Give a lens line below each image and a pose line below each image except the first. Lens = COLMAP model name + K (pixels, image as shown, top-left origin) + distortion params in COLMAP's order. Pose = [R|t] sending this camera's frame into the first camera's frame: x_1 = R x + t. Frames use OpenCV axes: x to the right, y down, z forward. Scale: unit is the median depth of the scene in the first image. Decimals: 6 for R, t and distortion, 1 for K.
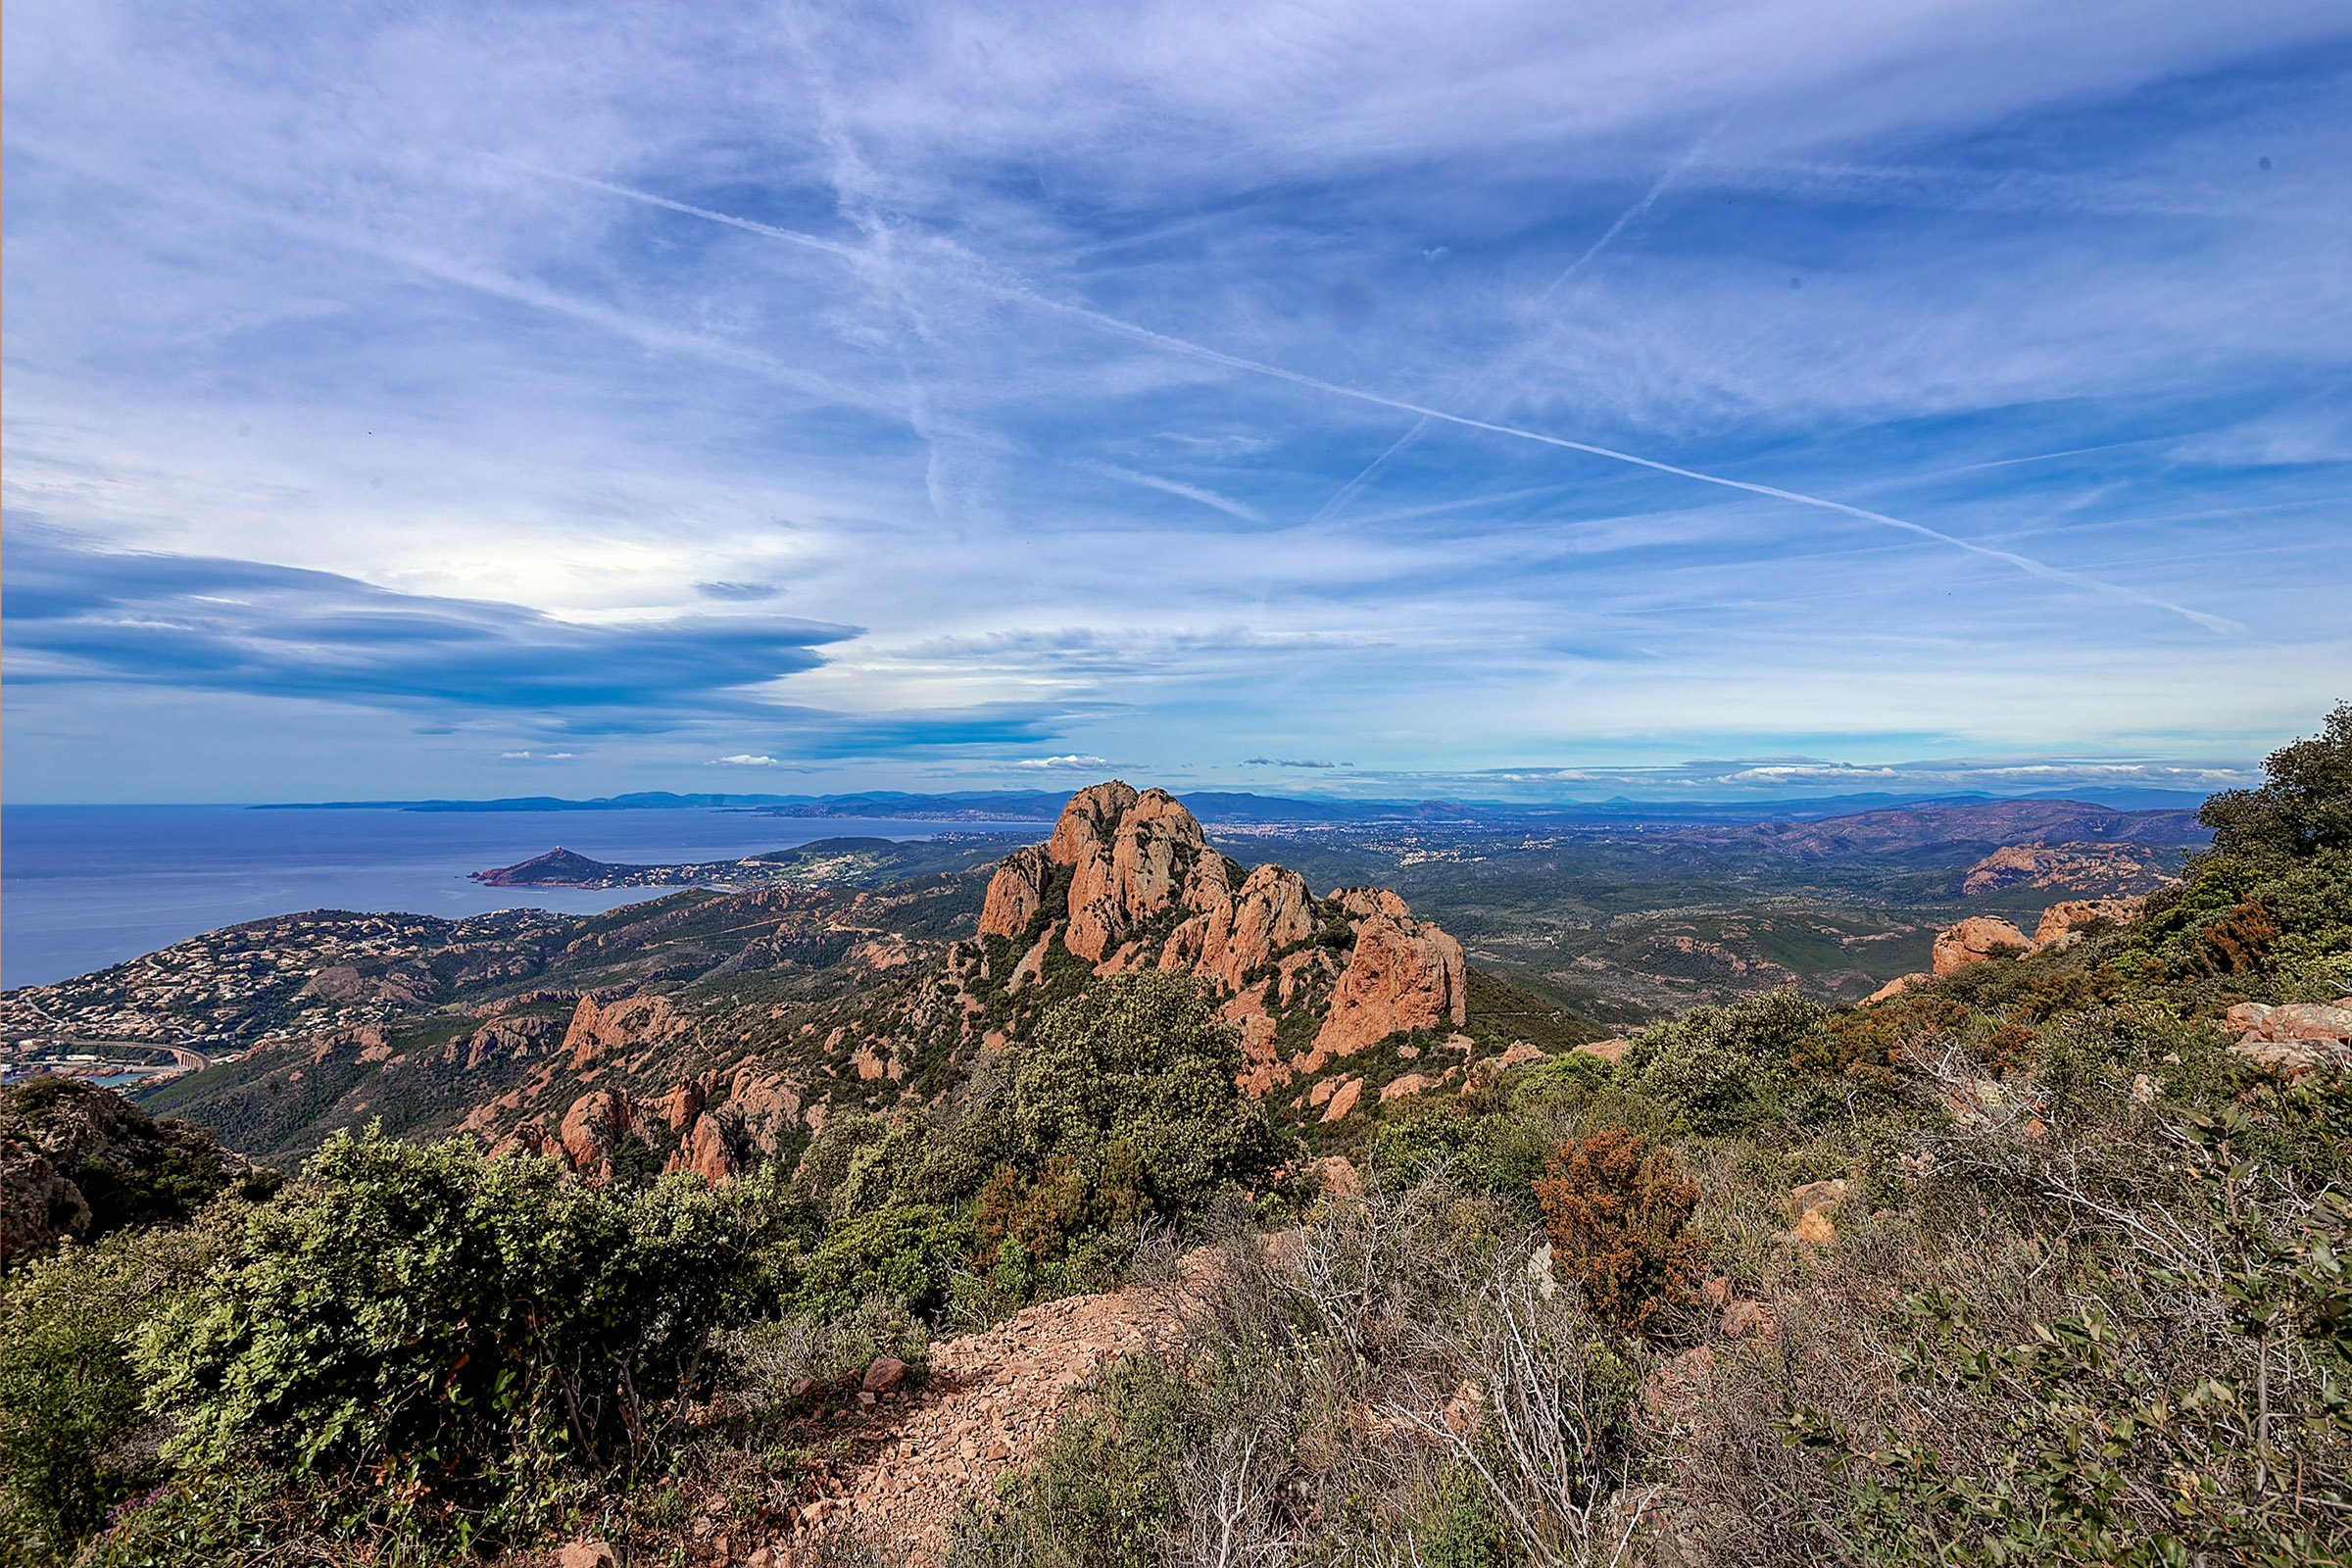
lens RADIAL K [[1038.5, 0, 1184.0], [0, 1038.5, 812.1], [0, 0, 1]] dist [0.004271, 0.000560]
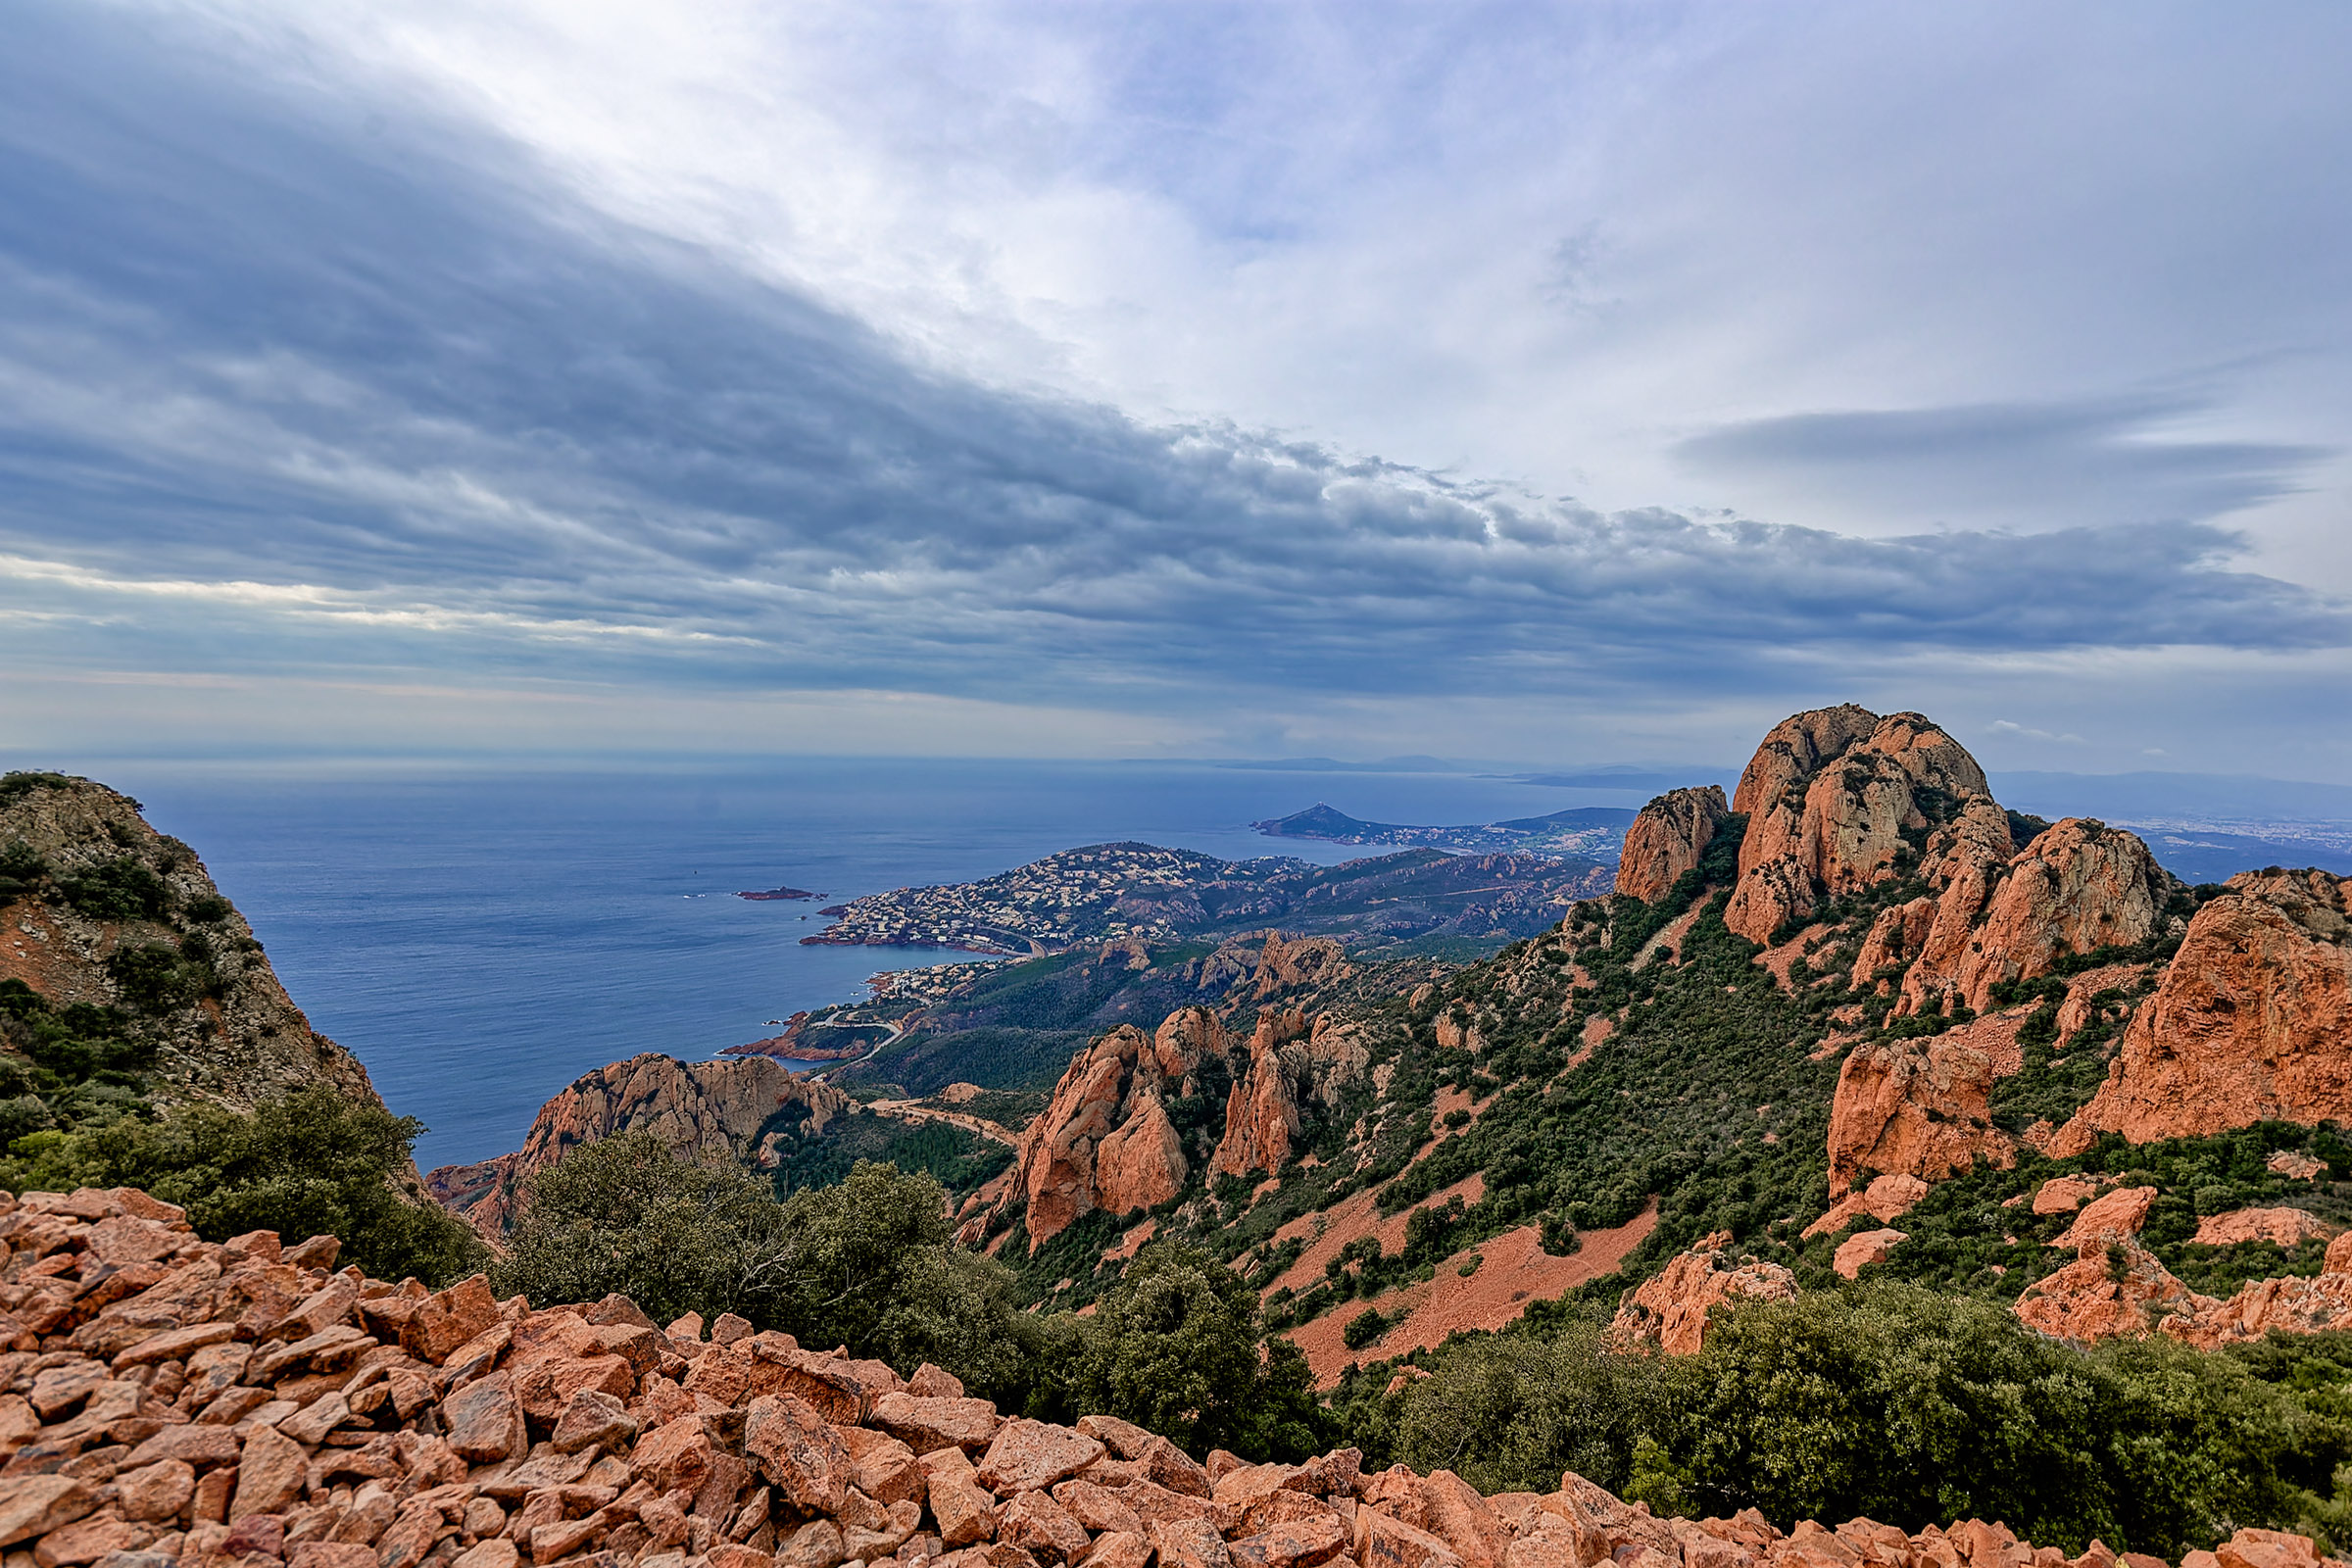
lens RADIAL K [[1128.7, 0, 1171.5], [0, 1128.7, 794.9], [0, 0, 1]] dist [0.033386, 0.000491]
pose [[0.769821, 0.040501, -0.636973, 0.093802], [-0.033842, 0.999171, 0.022631, 0.035254], [0.637362, 0.004134, 0.770554, 0.133108]]
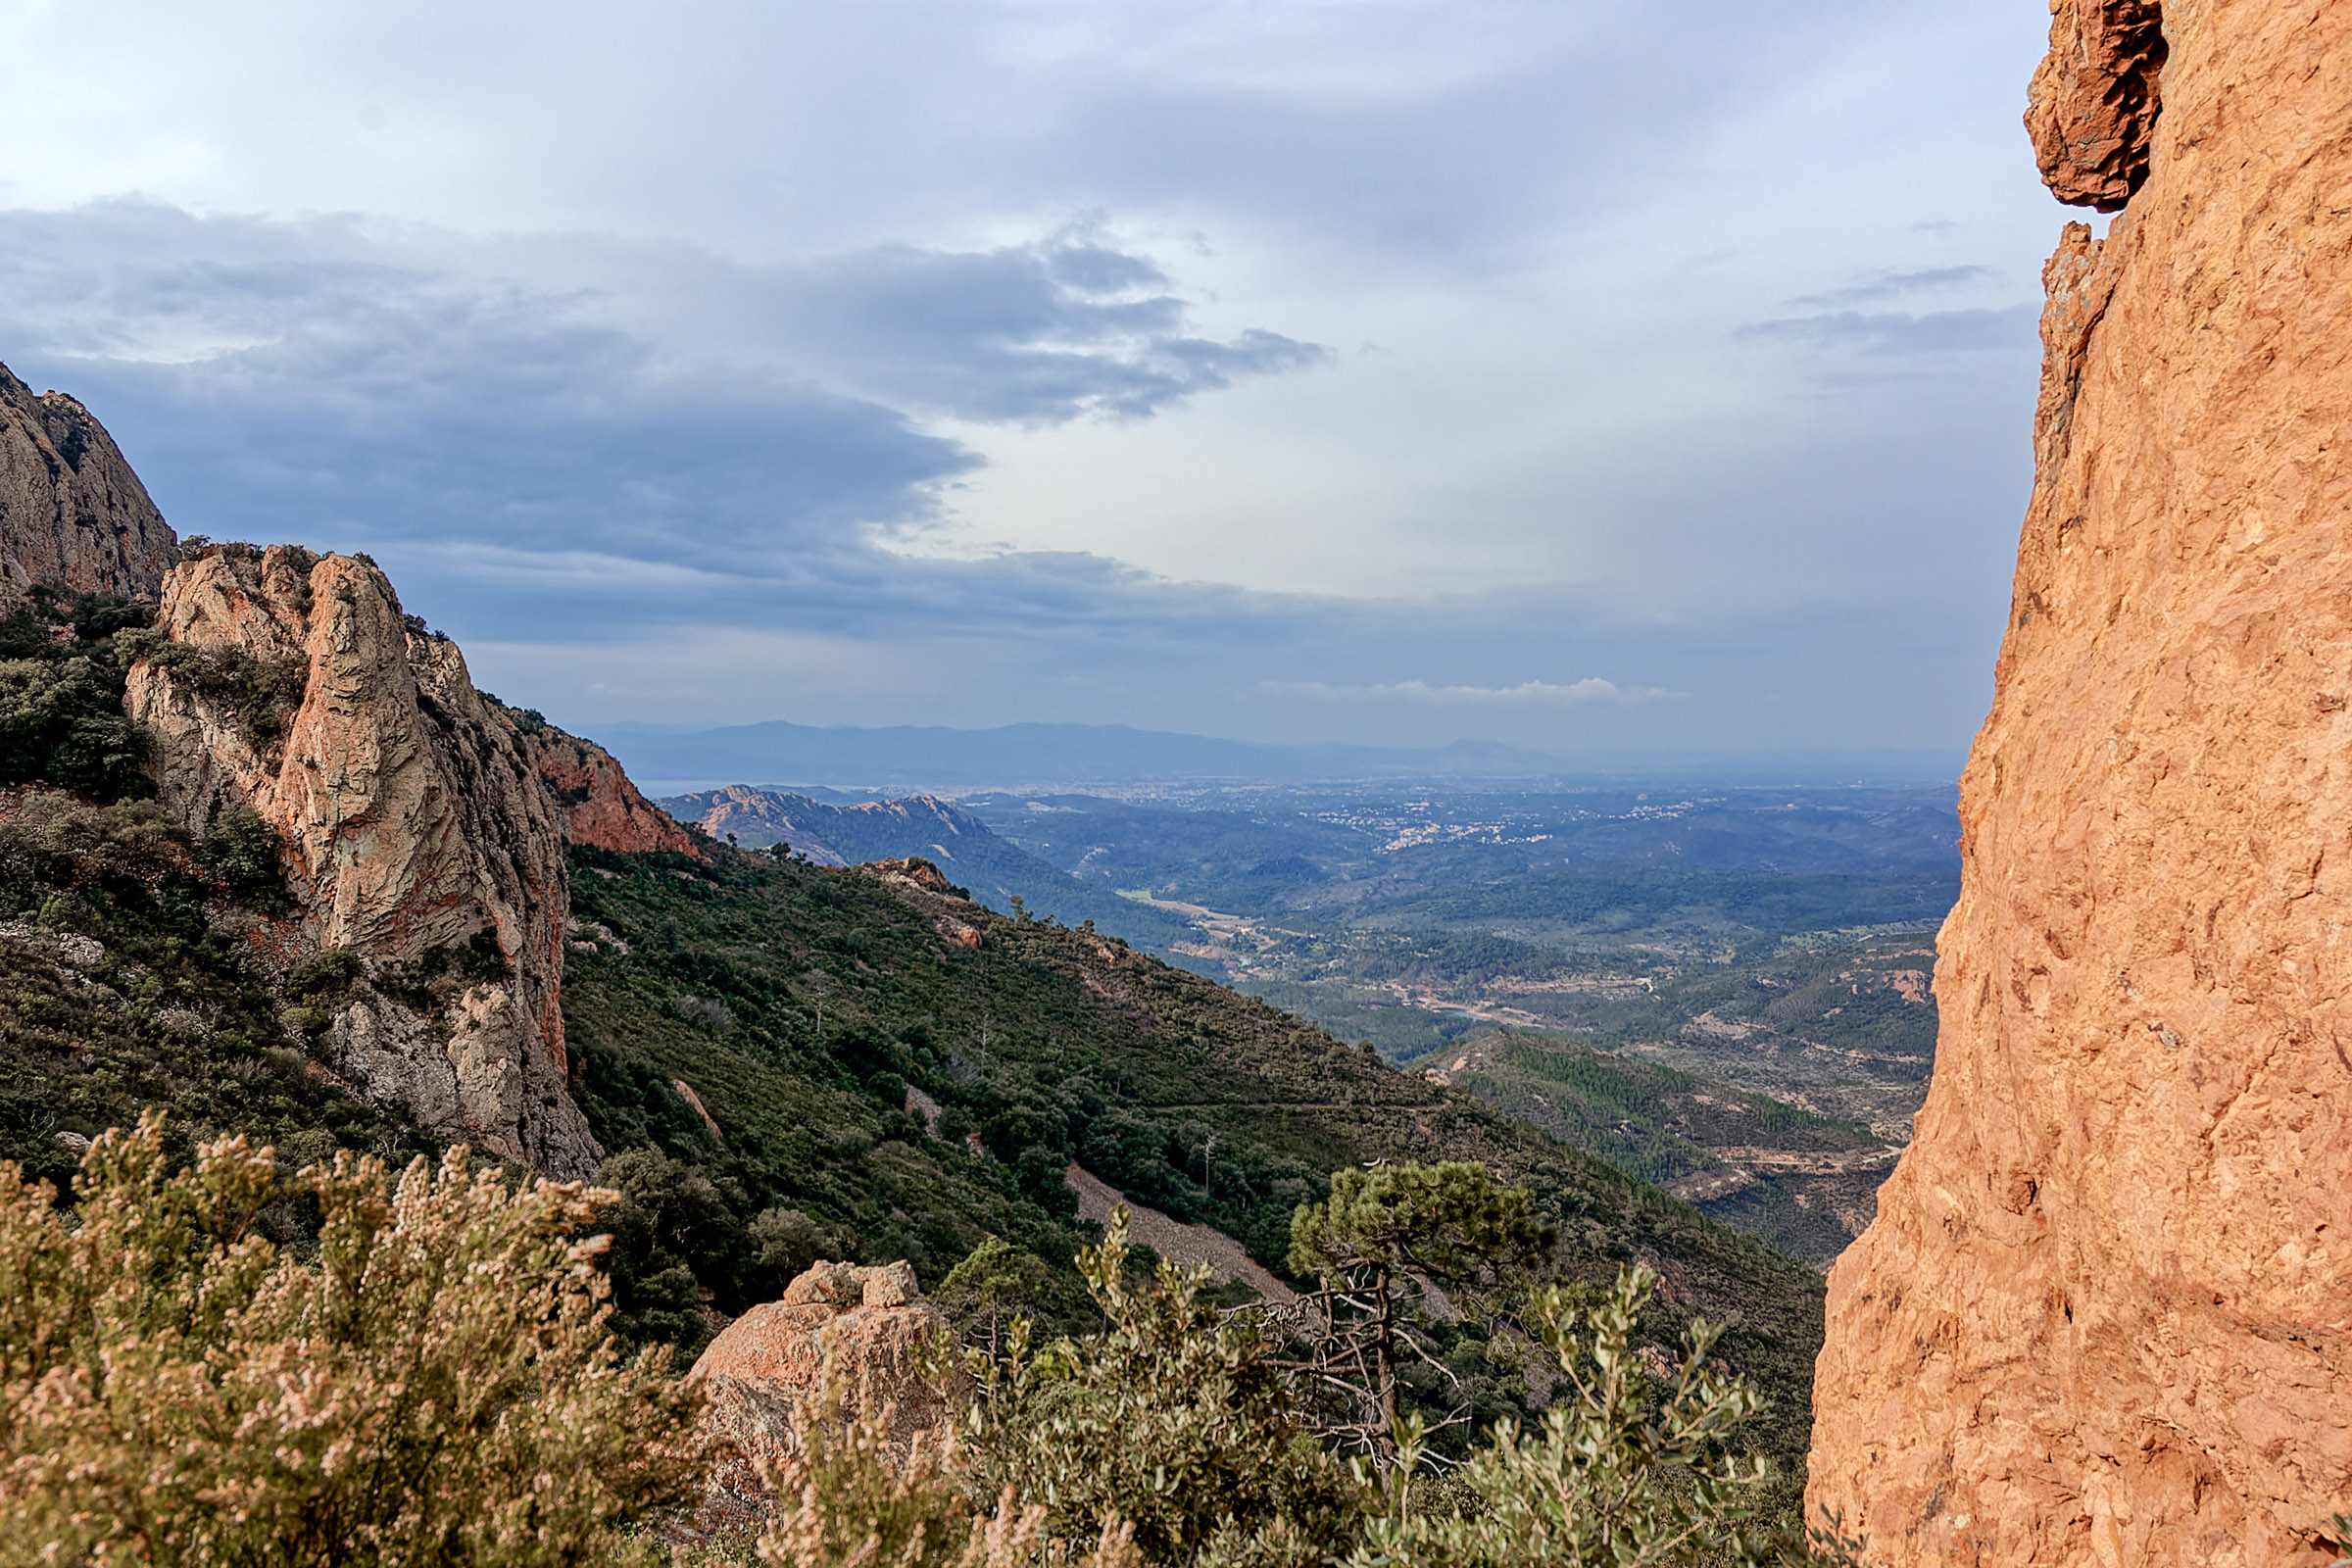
lens RADIAL K [[1945.6, 0, 1189.7], [0, 1945.6, 787.6], [0, 0, 1]] dist [0.041705, 0.002696]
pose [[0.996826, -0.005812, 0.079396, 0.311165], [0.005298, 0.999964, 0.006689, 0.111981], [-0.079432, -0.006247, 0.996821, 0.483177]]
